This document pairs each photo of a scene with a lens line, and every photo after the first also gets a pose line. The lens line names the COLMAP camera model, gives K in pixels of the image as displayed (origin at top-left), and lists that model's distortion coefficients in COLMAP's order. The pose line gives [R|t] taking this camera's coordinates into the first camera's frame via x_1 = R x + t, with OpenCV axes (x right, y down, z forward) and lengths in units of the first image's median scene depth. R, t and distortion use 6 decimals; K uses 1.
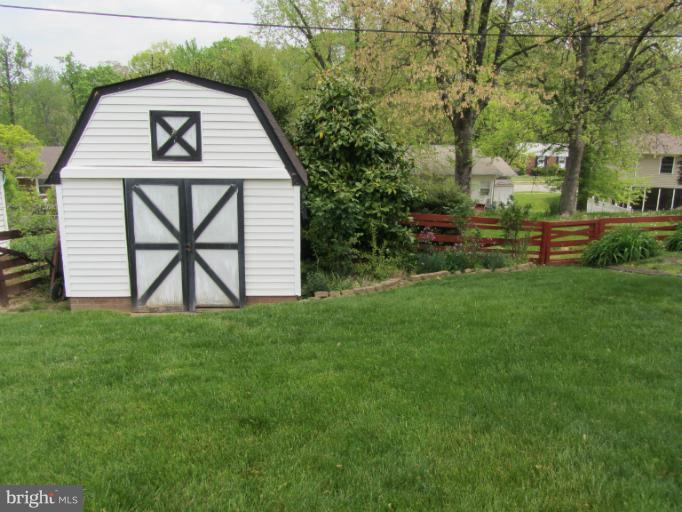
lens RADIAL K [[564.4, 0, 341.0], [0, 564.4, 254.4], [0, 0, 1]] dist [-0.041834, 0.015477]
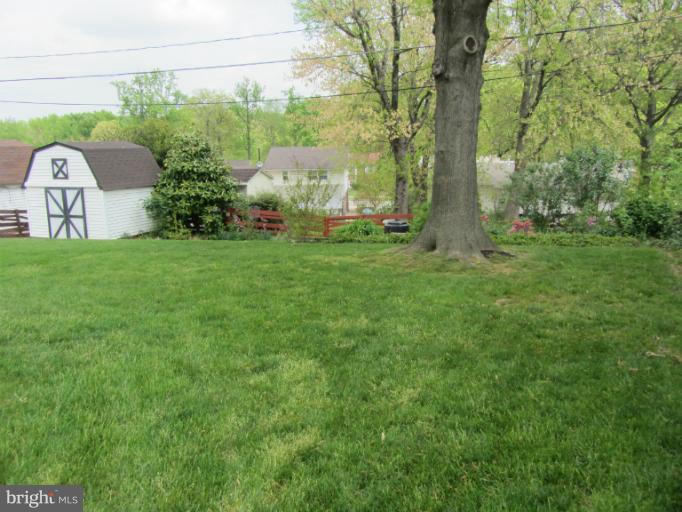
lens RADIAL K [[564.4, 0, 342.1], [0, 564.4, 257.5], [0, 0, 1]] dist [-0.041834, 0.015477]
pose [[0.905532, 0.056276, -0.420530, 1.750660], [-0.064706, 0.997888, -0.005793, 0.095636], [0.419316, 0.032457, 0.907260, -0.608212]]
